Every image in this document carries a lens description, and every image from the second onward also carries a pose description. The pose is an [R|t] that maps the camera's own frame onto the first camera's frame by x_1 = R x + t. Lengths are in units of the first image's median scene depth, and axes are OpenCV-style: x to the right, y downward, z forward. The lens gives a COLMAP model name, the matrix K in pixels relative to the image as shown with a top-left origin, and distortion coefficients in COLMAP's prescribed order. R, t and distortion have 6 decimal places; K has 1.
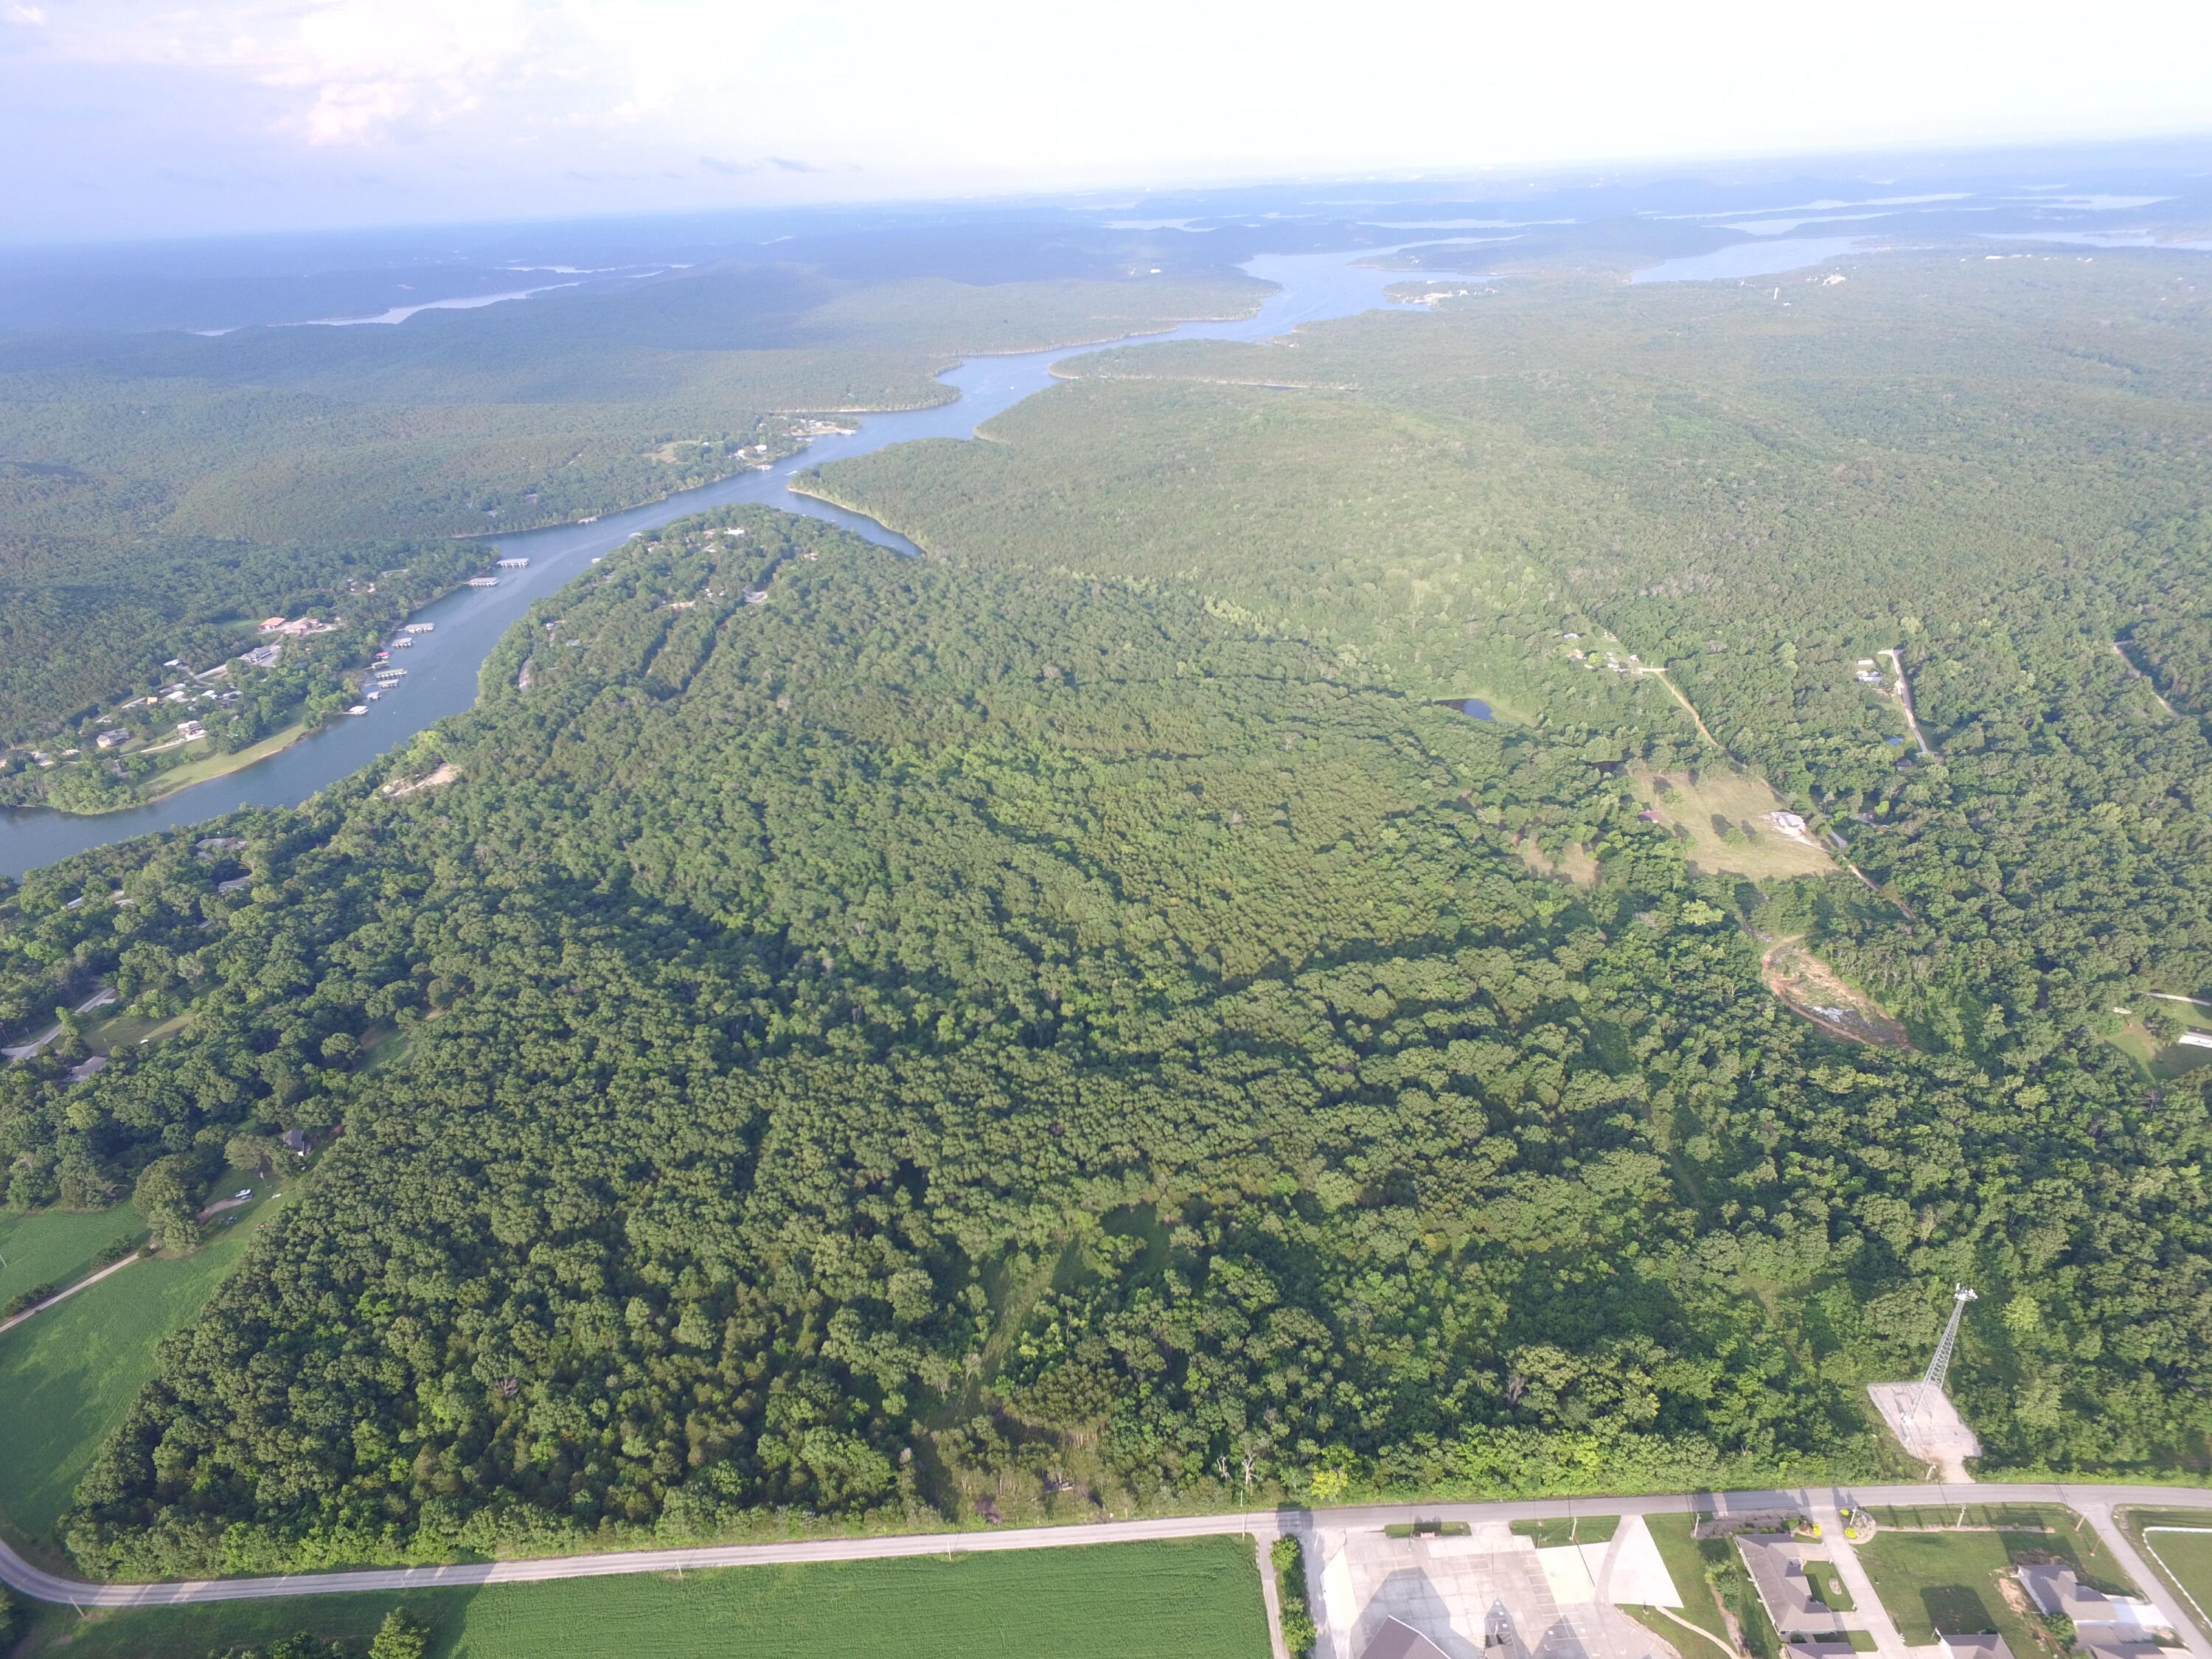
lens RADIAL K [[1288.0, 0, 1107.5], [0, 1288.0, 837.6], [0, 0, 1]] dist [-0.013830, 0.013682]
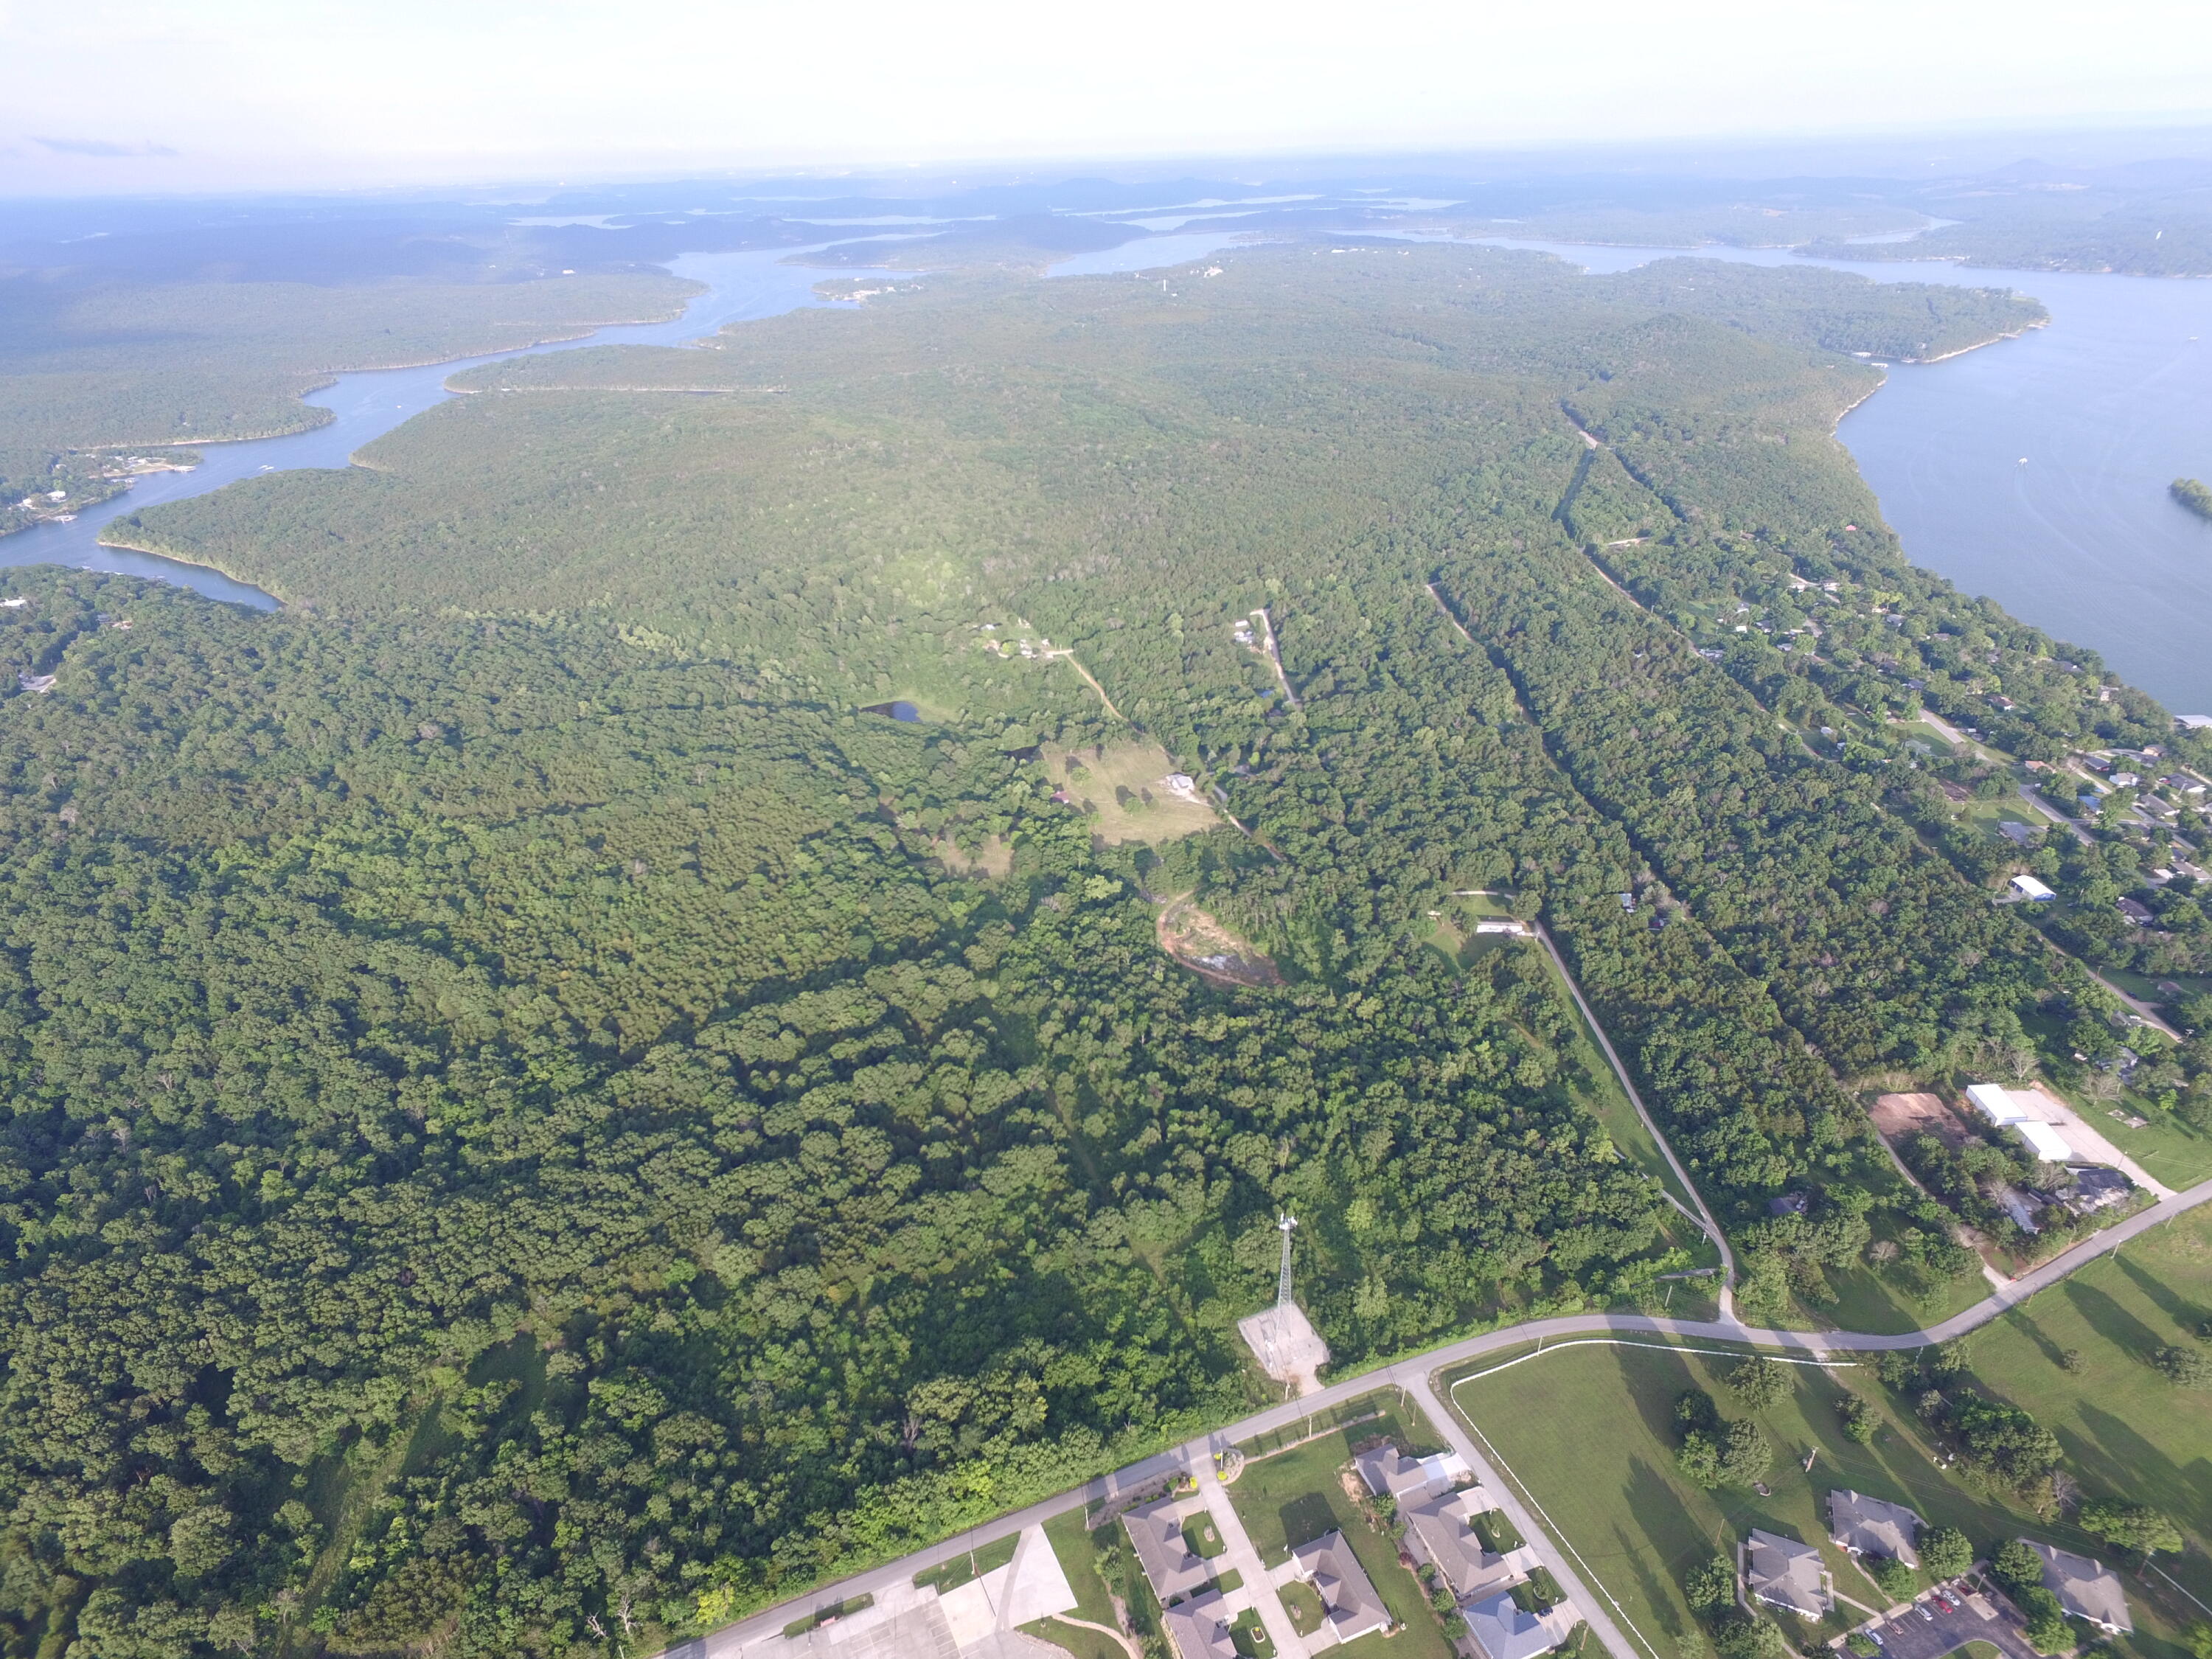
lens RADIAL K [[1288.0, 0, 1107.5], [0, 1288.0, 837.6], [0, 0, 1]] dist [-0.013830, 0.013682]
pose [[0.925723, -0.162102, 0.341700, 0.136421], [0.161266, 0.986422, 0.031060, -0.015070], [-0.342095, 0.026352, 0.939296, 0.016313]]
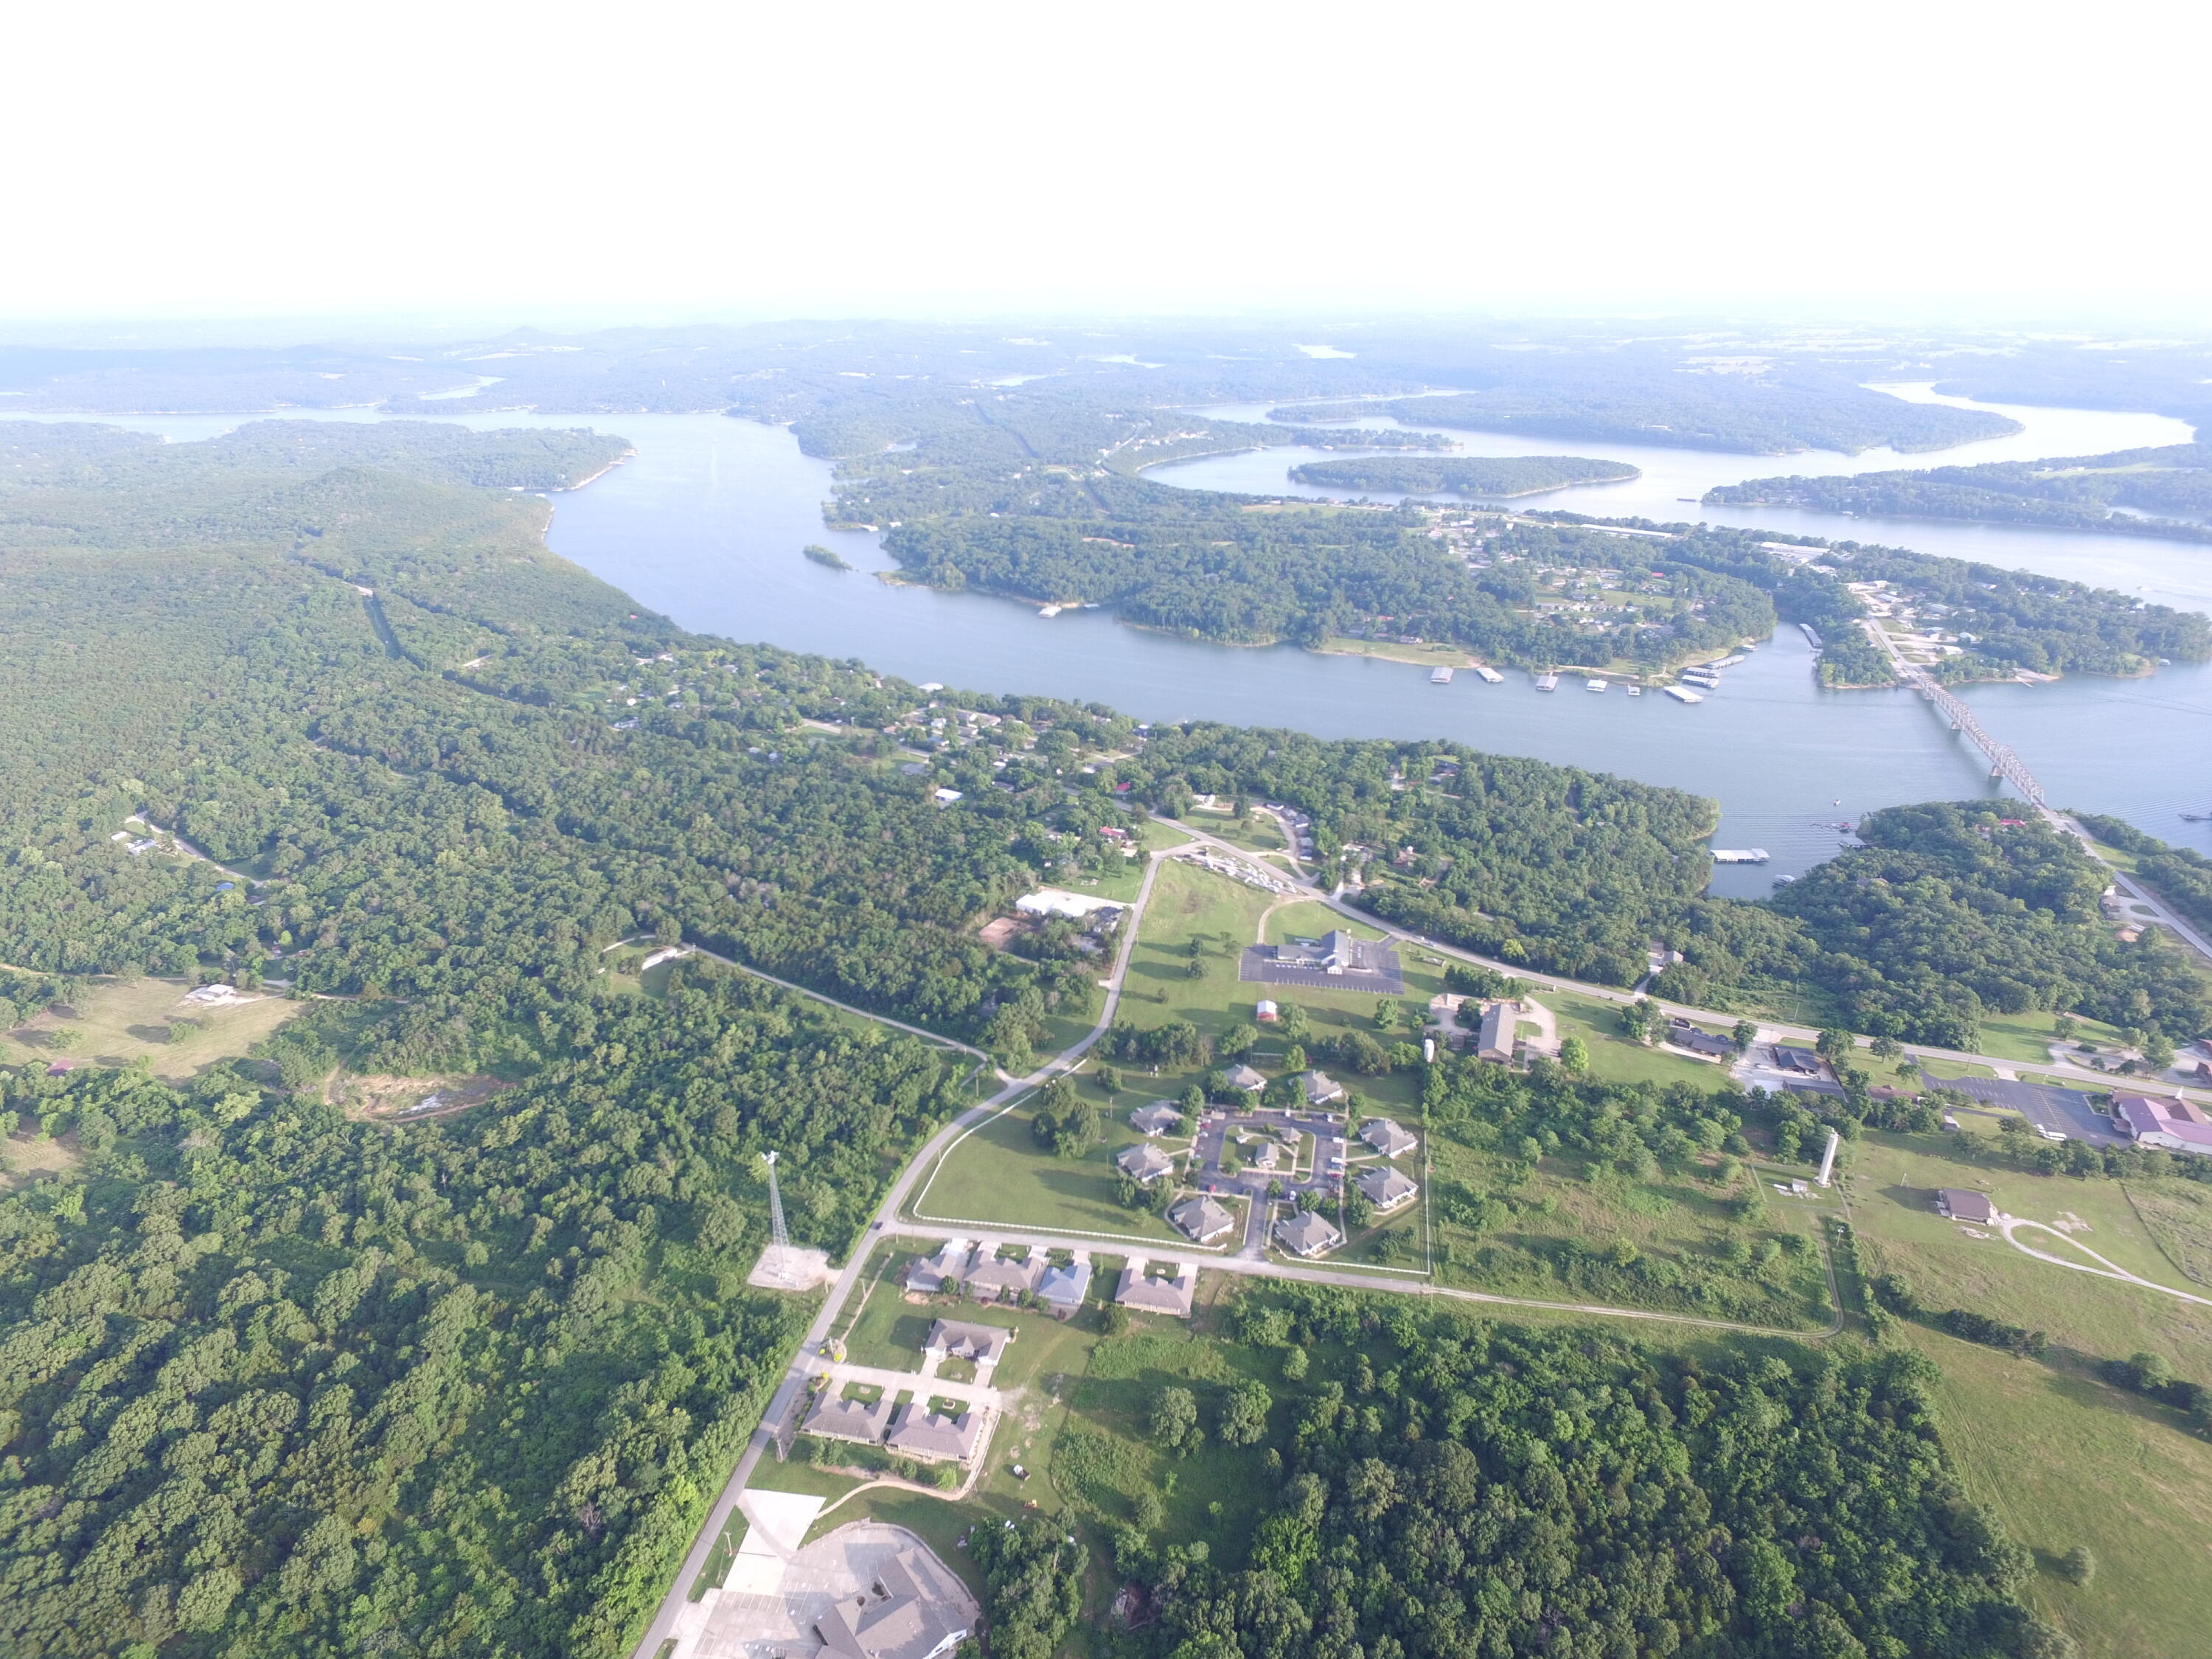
lens RADIAL K [[1288.0, 0, 1107.5], [0, 1288.0, 837.6], [0, 0, 1]] dist [-0.013830, 0.013682]
pose [[0.201614, -0.346938, 0.915961, -0.218772], [0.450186, 0.863356, 0.227922, -0.041772], [-0.869876, 0.366401, 0.330252, 0.105416]]
